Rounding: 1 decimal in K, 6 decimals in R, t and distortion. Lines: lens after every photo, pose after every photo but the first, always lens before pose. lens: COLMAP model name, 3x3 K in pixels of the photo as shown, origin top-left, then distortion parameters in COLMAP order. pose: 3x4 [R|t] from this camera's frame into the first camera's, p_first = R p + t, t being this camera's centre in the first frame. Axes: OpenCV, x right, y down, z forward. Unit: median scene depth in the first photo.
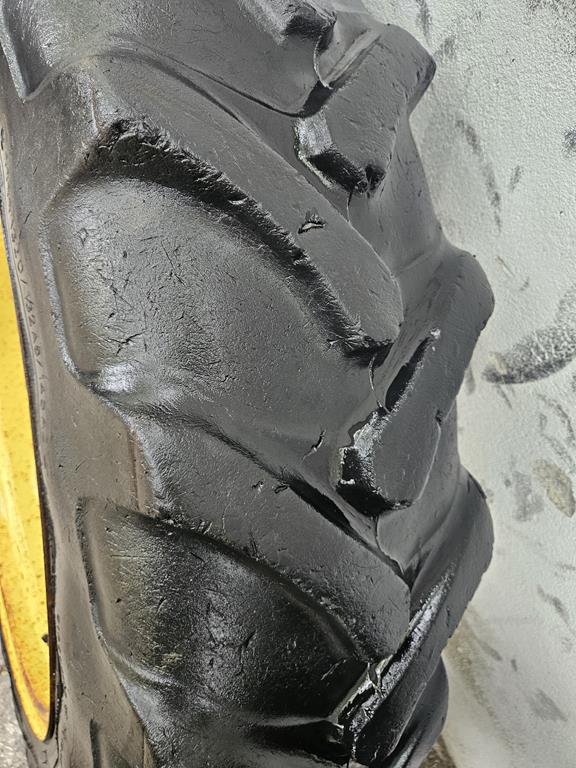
lens RADIAL K [[516.8, 0, 287.5], [0, 516.8, 381.3], [0, 0, 1]] dist [-0.003411, -0.001593]
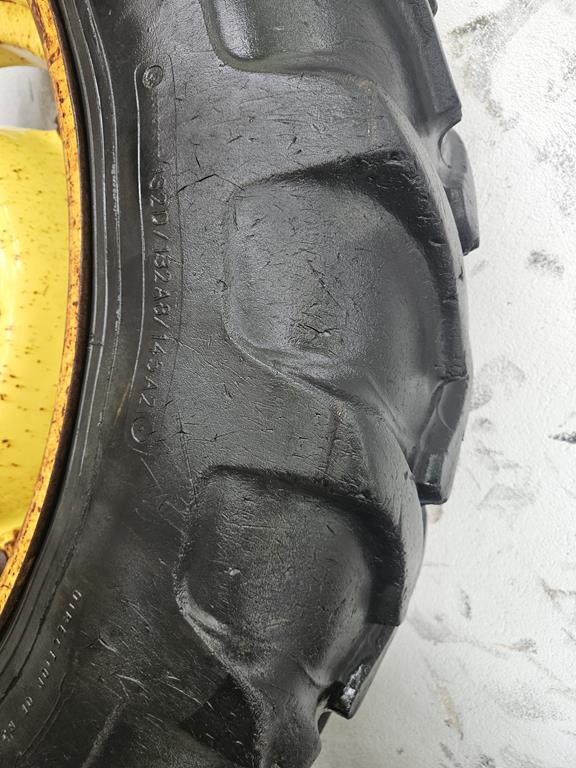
lens RADIAL K [[516.8, 0, 287.1], [0, 516.8, 386.5], [0, 0, 1]] dist [-0.003411, -0.001593]
pose [[0.866436, 0.178882, 0.466144, -0.862781], [-0.171181, 0.983458, -0.059222, 0.113823], [-0.469027, -0.028483, 0.882725, 0.065533]]
